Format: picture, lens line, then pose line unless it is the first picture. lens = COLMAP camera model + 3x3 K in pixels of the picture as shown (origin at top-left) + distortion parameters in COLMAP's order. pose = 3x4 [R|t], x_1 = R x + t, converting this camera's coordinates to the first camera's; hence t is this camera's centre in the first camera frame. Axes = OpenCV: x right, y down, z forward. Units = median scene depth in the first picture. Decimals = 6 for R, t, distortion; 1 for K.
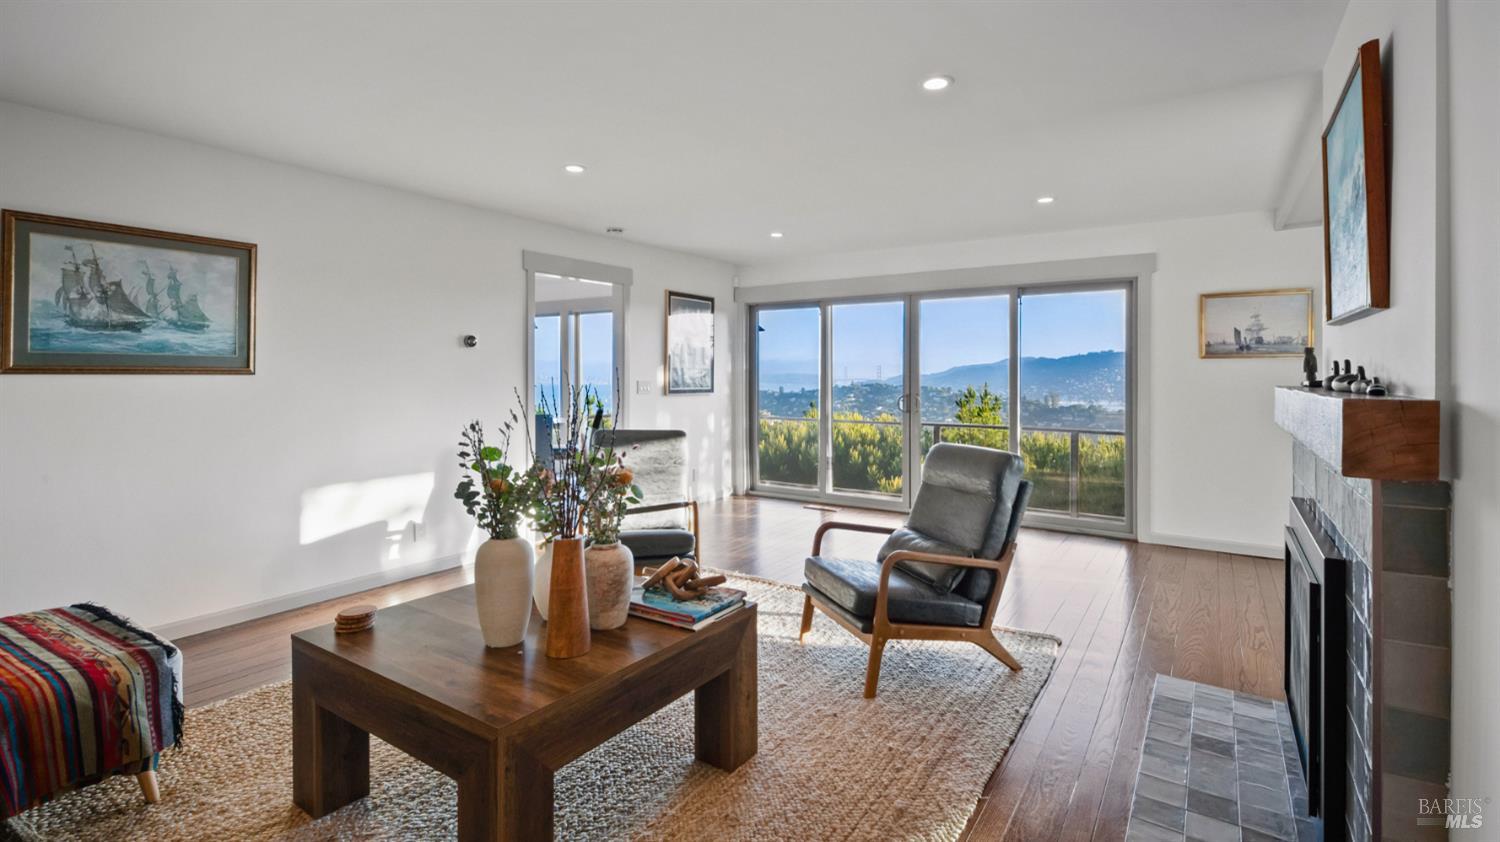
lens RADIAL K [[677.8, 0, 761.3], [0, 677.8, 374.1], [0, 0, 1]] dist [-0.001452, -0.002213]
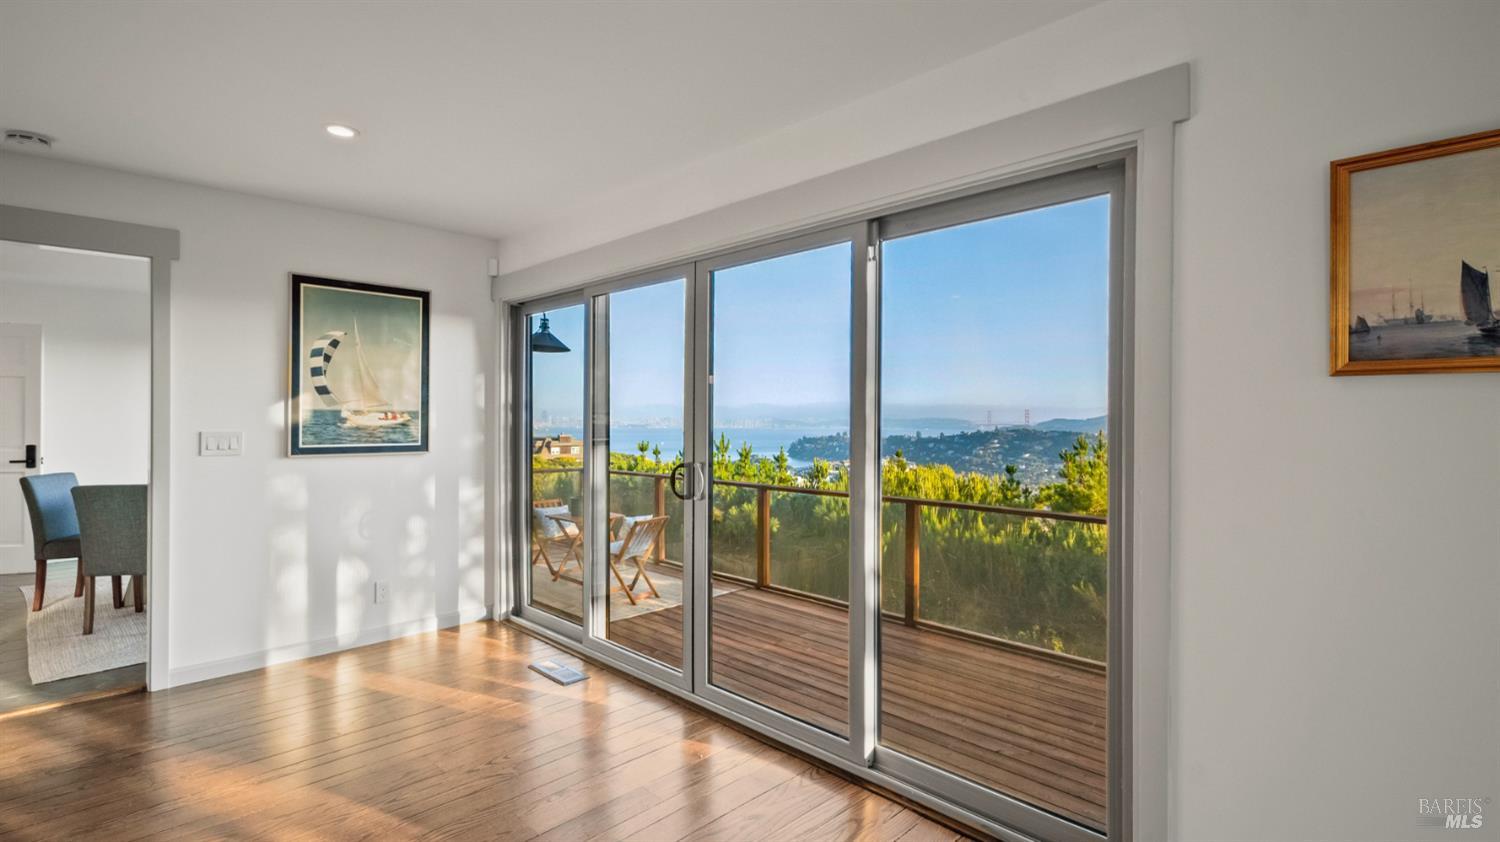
lens RADIAL K [[677.8, 0, 753.8], [0, 677.8, 414.2], [0, 0, 1]] dist [-0.001452, -0.002213]
pose [[0.981120, 0.002461, -0.193386, 0.357775], [-0.003437, 0.999983, -0.004709, -0.002800], [0.193371, 0.005285, 0.981111, 0.514956]]
